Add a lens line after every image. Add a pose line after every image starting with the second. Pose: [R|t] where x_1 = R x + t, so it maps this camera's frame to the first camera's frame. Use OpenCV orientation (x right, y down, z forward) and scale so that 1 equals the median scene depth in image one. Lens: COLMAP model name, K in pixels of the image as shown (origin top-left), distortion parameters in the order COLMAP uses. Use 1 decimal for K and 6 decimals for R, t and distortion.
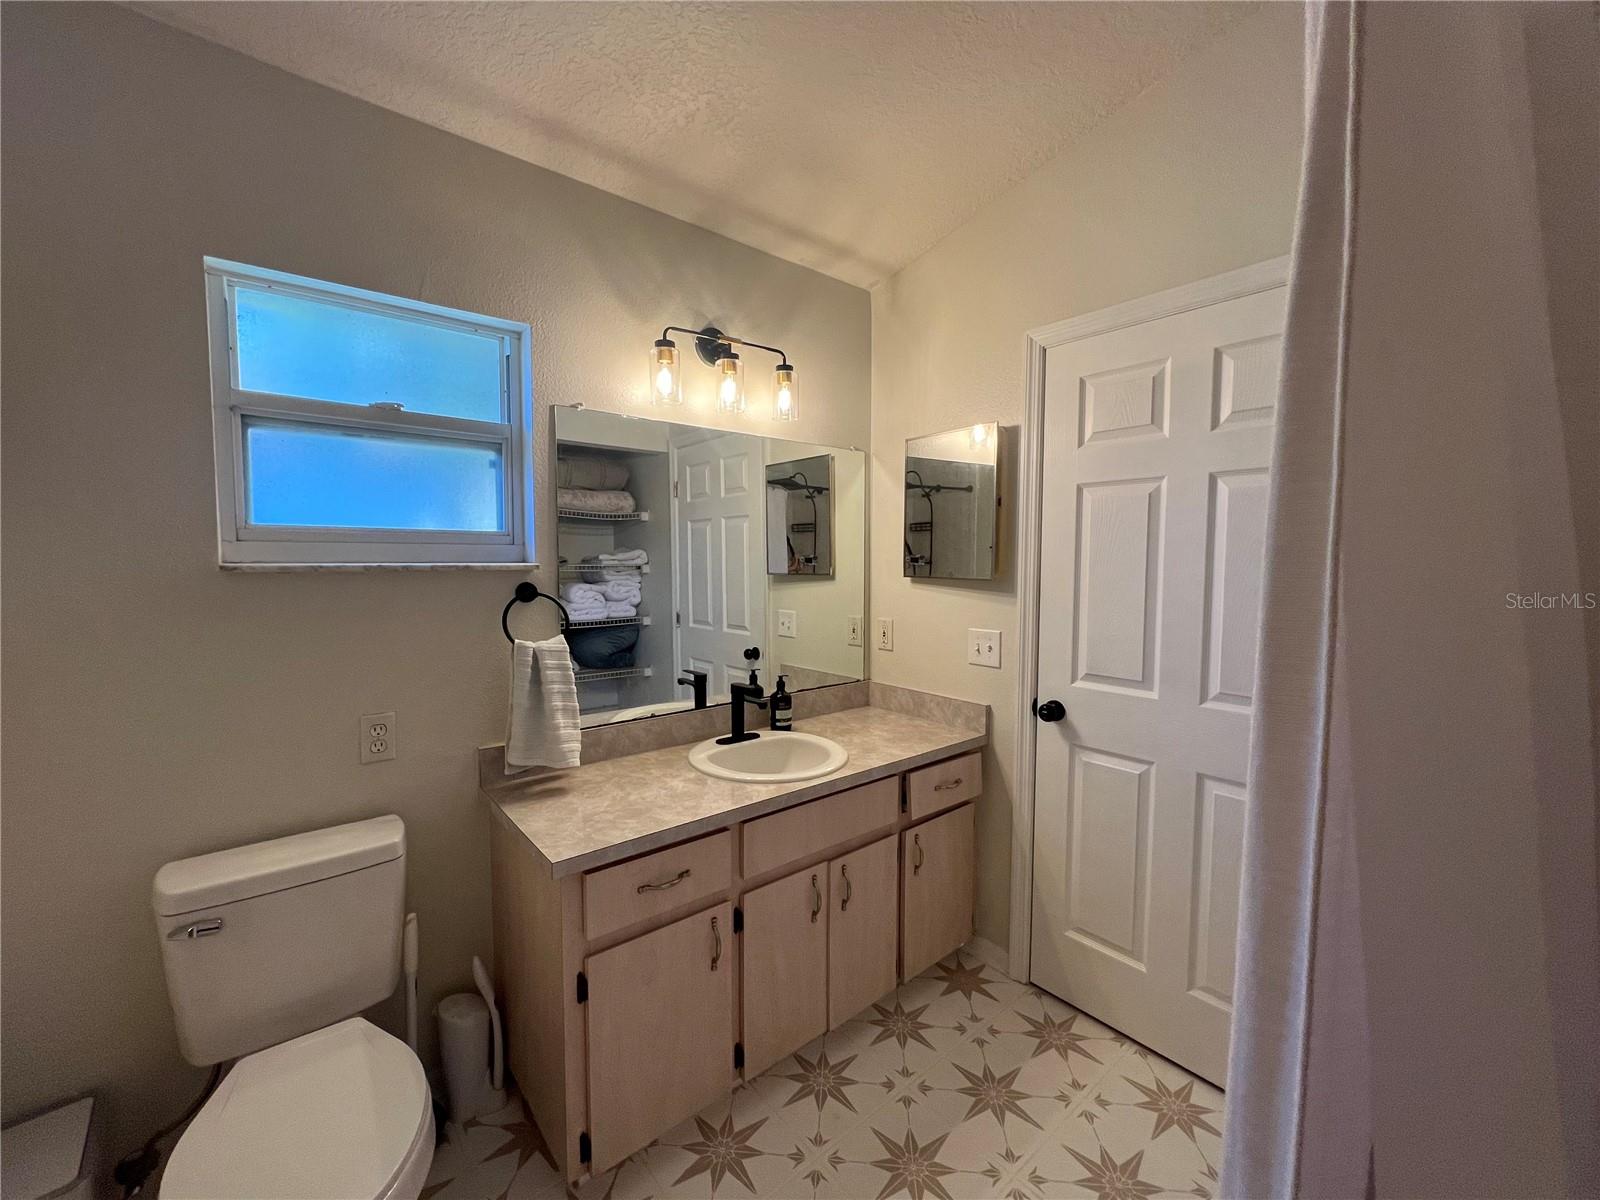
lens RADIAL K [[642.1, 0, 800.3], [0, 642.1, 597.2], [0, 0, 1]] dist [-0.001684, -0.000115]
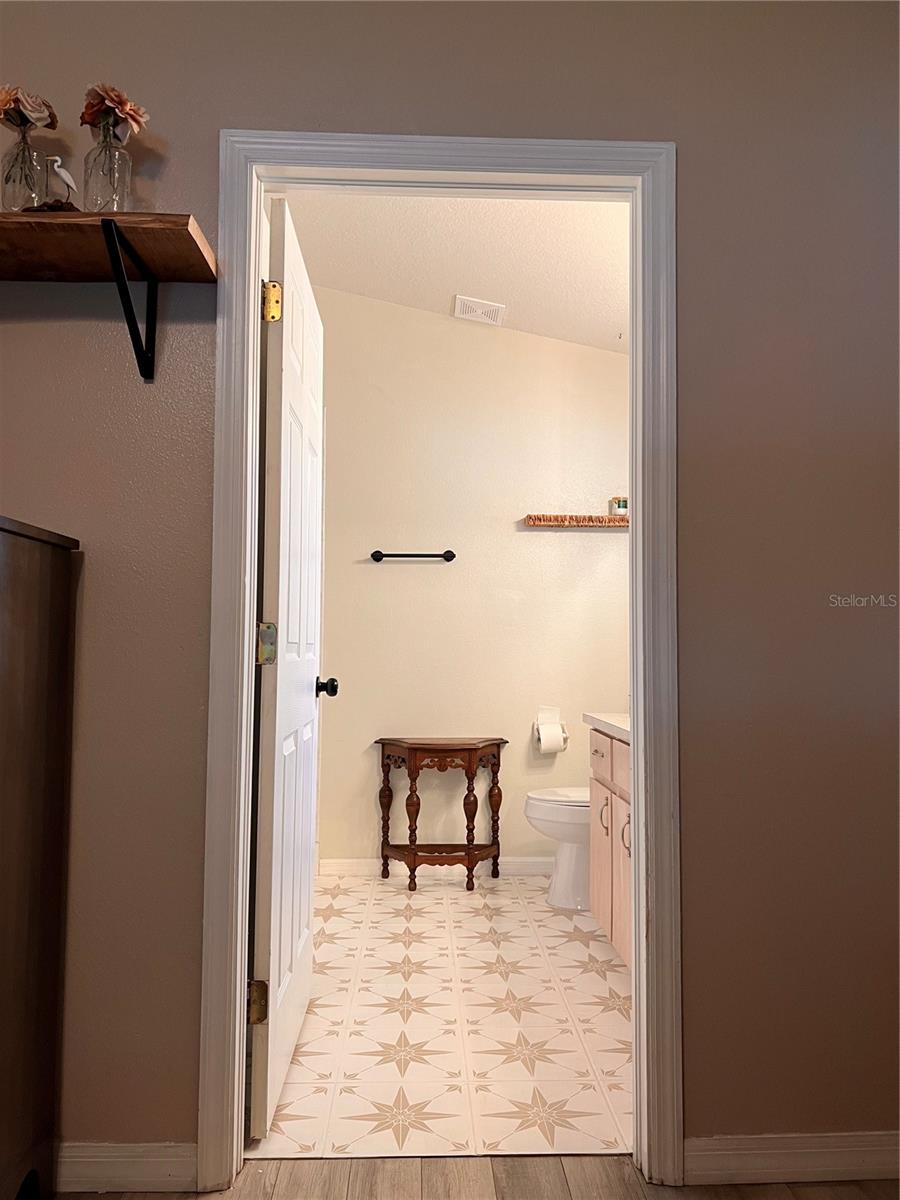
lens RADIAL K [[912.6, 0, 450.2], [0, 912.6, 599.5], [0, 0, 1]] dist [0.006195, -0.002922]
pose [[-0.618704, -0.058487, -0.783444, 0.535859], [-0.060309, 0.997818, -0.026864, 0.039761], [0.783306, 0.030628, -0.620882, 0.619275]]
